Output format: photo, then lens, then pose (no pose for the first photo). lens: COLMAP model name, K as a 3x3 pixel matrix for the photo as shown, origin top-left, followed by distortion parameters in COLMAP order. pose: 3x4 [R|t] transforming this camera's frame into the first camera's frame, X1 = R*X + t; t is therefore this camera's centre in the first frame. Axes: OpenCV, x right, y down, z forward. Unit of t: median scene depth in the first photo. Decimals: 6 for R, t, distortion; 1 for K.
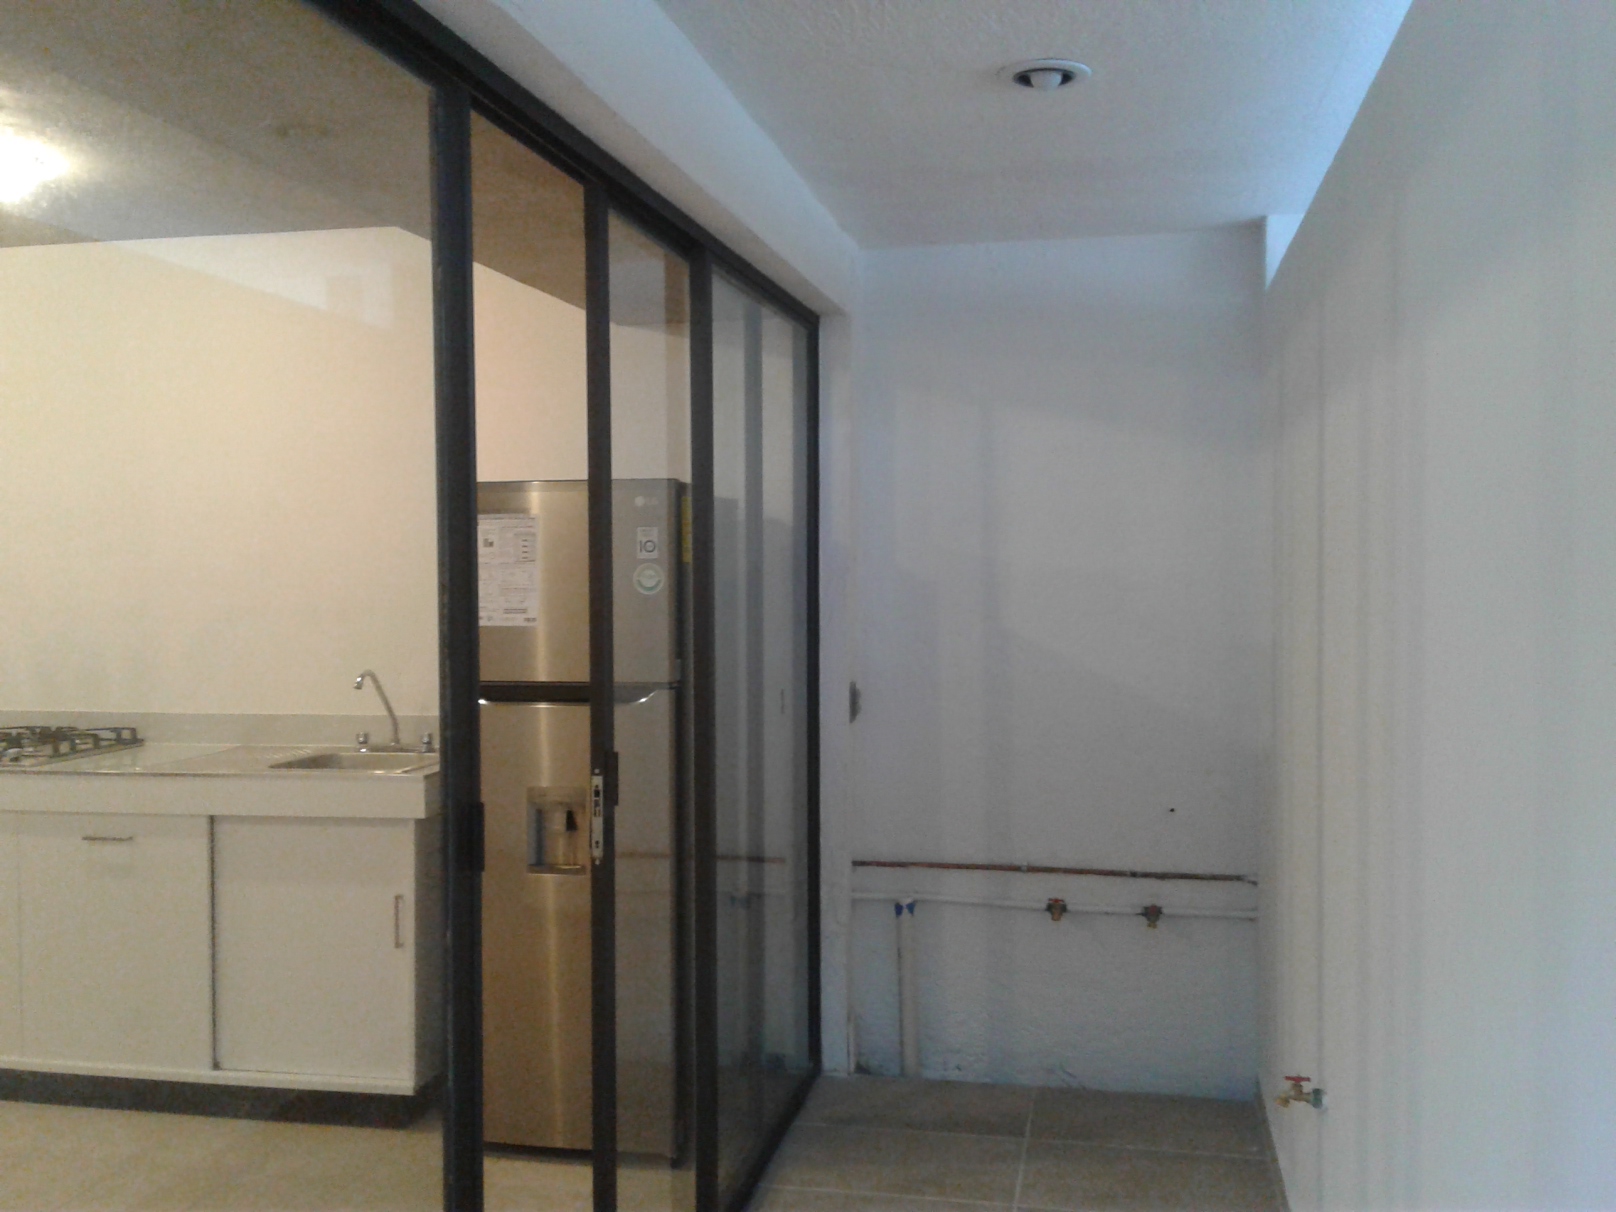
lens RADIAL K [[1494.8, 0, 810.5], [0, 1494.8, 584.5], [0, 0, 1]] dist [0.087631, -0.127483]
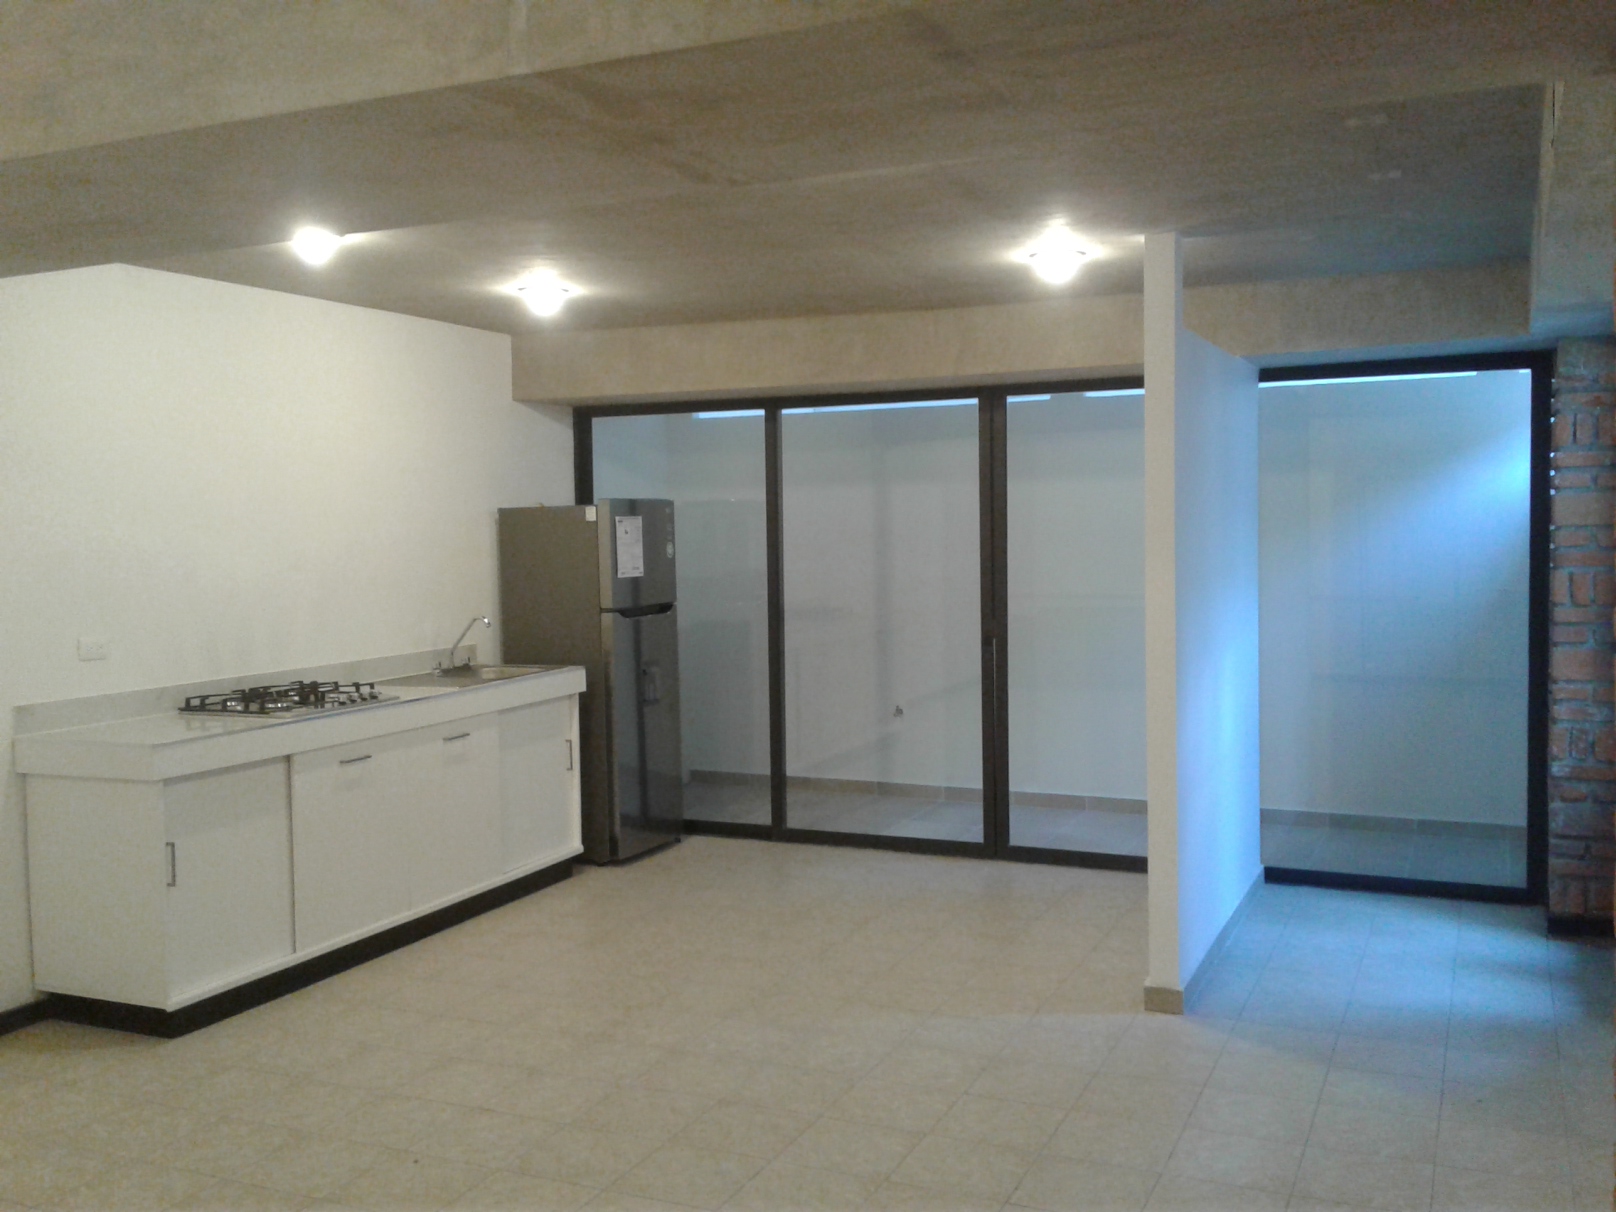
lens RADIAL K [[1494.8, 0, 810.5], [0, 1494.8, 584.5], [0, 0, 1]] dist [0.087631, -0.127483]
pose [[0.210816, -0.038706, 0.976759, -1.831603], [0.030959, 0.998979, 0.032904, -0.015731], [-0.977035, 0.023302, 0.211799, 0.367614]]
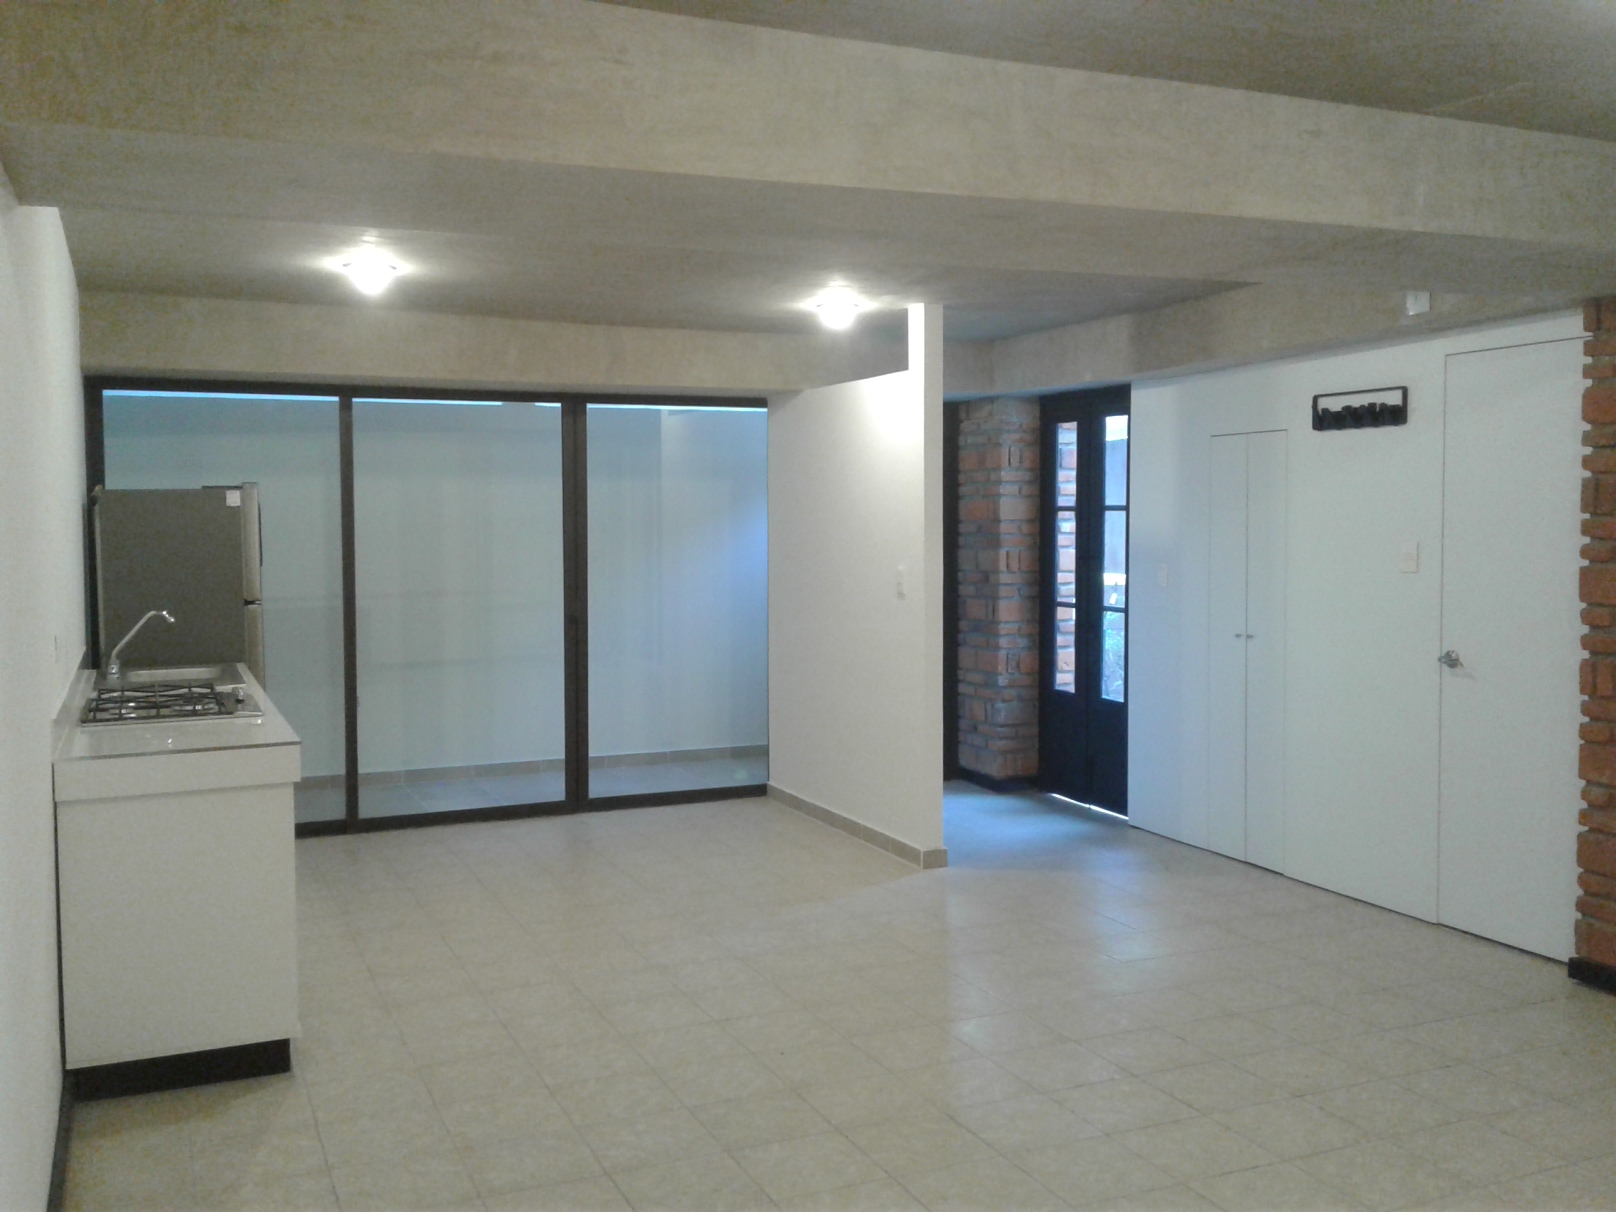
lens RADIAL K [[1494.8, 0, 810.5], [0, 1494.8, 584.5], [0, 0, 1]] dist [0.087631, -0.127483]
pose [[-0.588044, -0.026658, 0.808390, -1.853520], [0.022422, 0.998535, 0.049238, -0.021511], [-0.808518, 0.047080, -0.586585, 1.412573]]
